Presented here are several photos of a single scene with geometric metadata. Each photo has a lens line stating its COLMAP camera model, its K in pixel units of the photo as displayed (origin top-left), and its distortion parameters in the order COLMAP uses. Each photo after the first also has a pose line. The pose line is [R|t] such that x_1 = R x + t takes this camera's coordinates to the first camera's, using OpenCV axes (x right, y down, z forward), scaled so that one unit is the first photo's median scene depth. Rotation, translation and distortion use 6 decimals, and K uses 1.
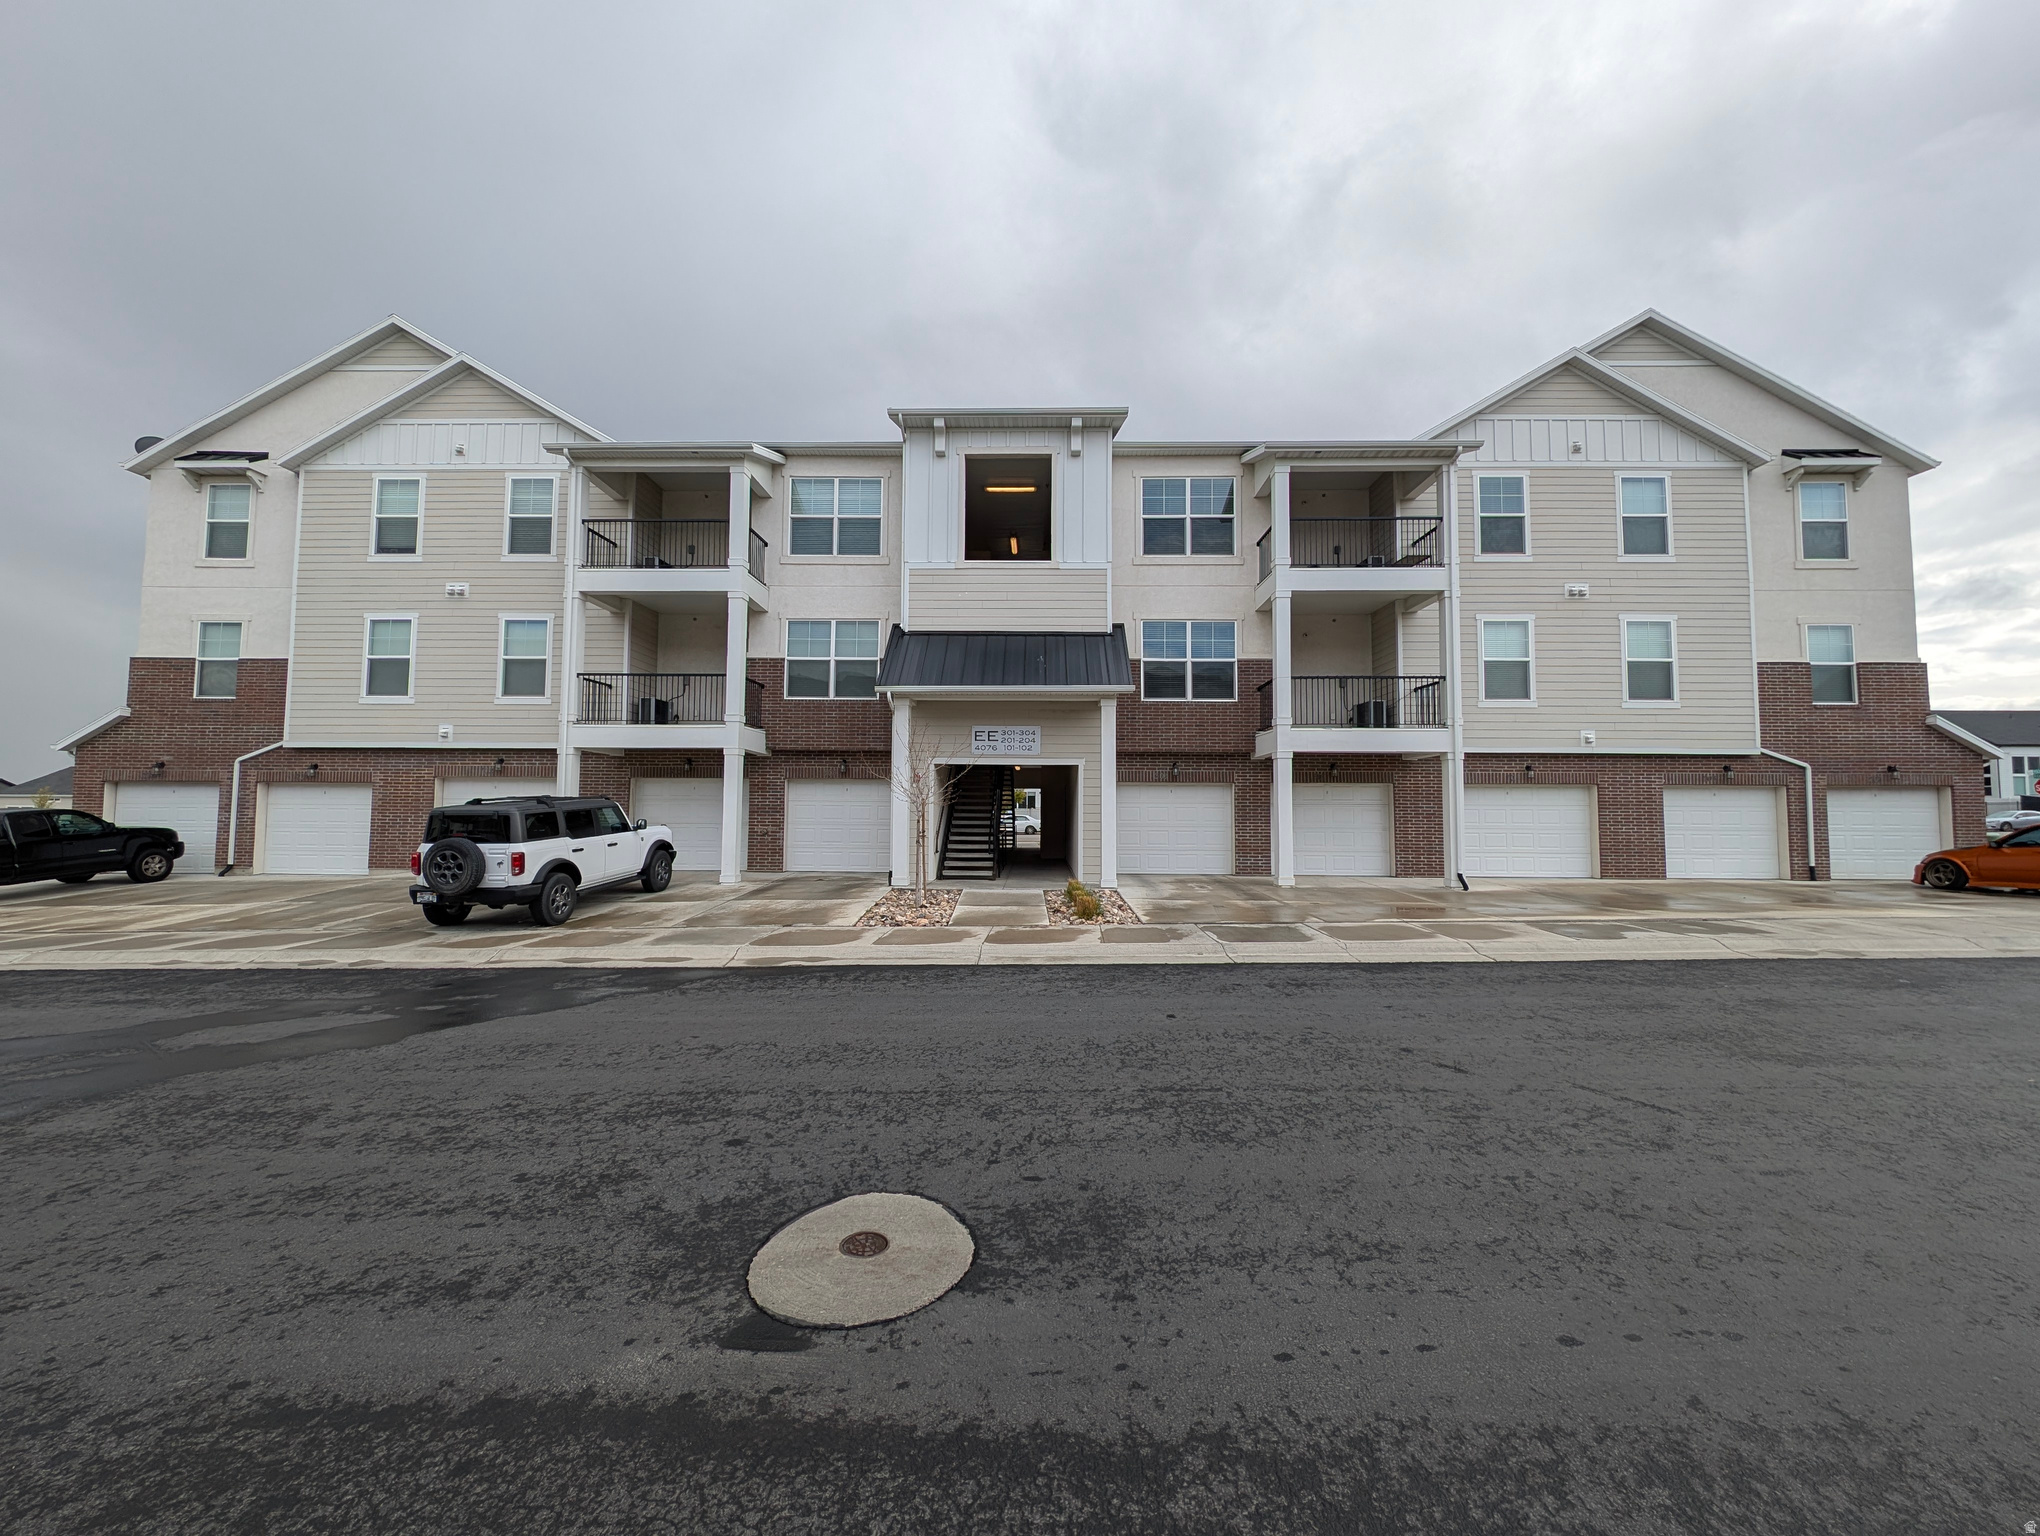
lens RADIAL K [[743.7, 0, 1020.0], [0, 743.7, 768.0], [0, 0, 1]] dist [-0.013039, -0.000034]
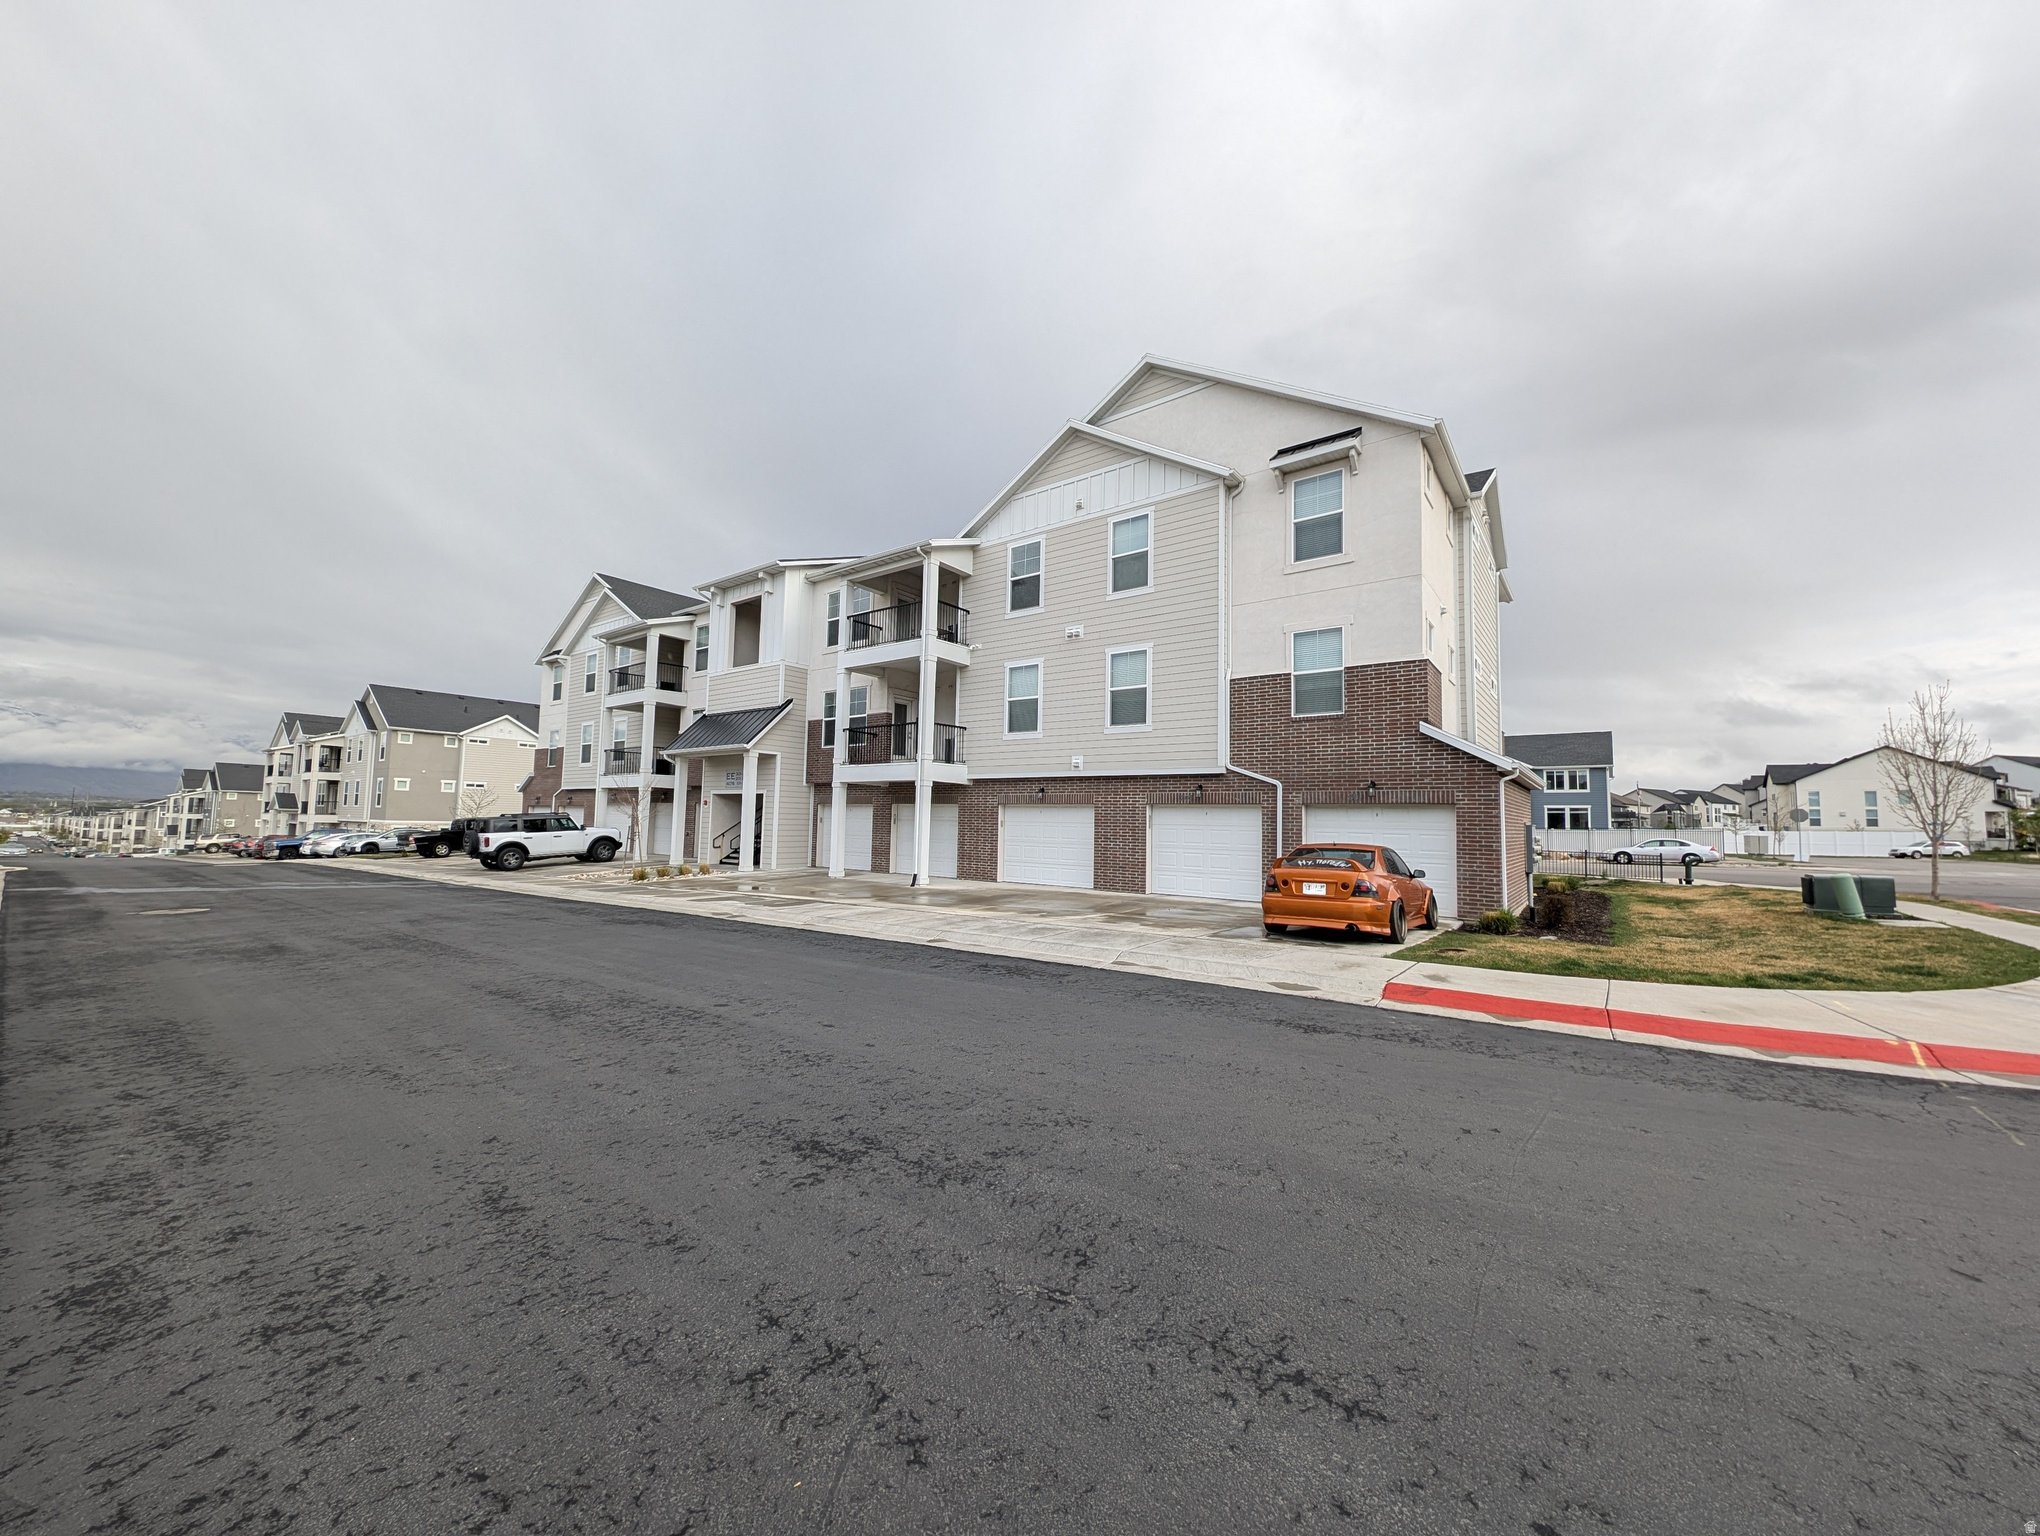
lens RADIAL K [[782.5, 0, 1020.0], [0, 782.5, 768.0], [0, 0, 1]] dist [0.013220, -0.000056]
pose [[0.814005, -0.032420, -0.579952, 1.377246], [0.016263, 0.999322, -0.033036, 0.005636], [0.580630, 0.017460, 0.813980, -0.021966]]
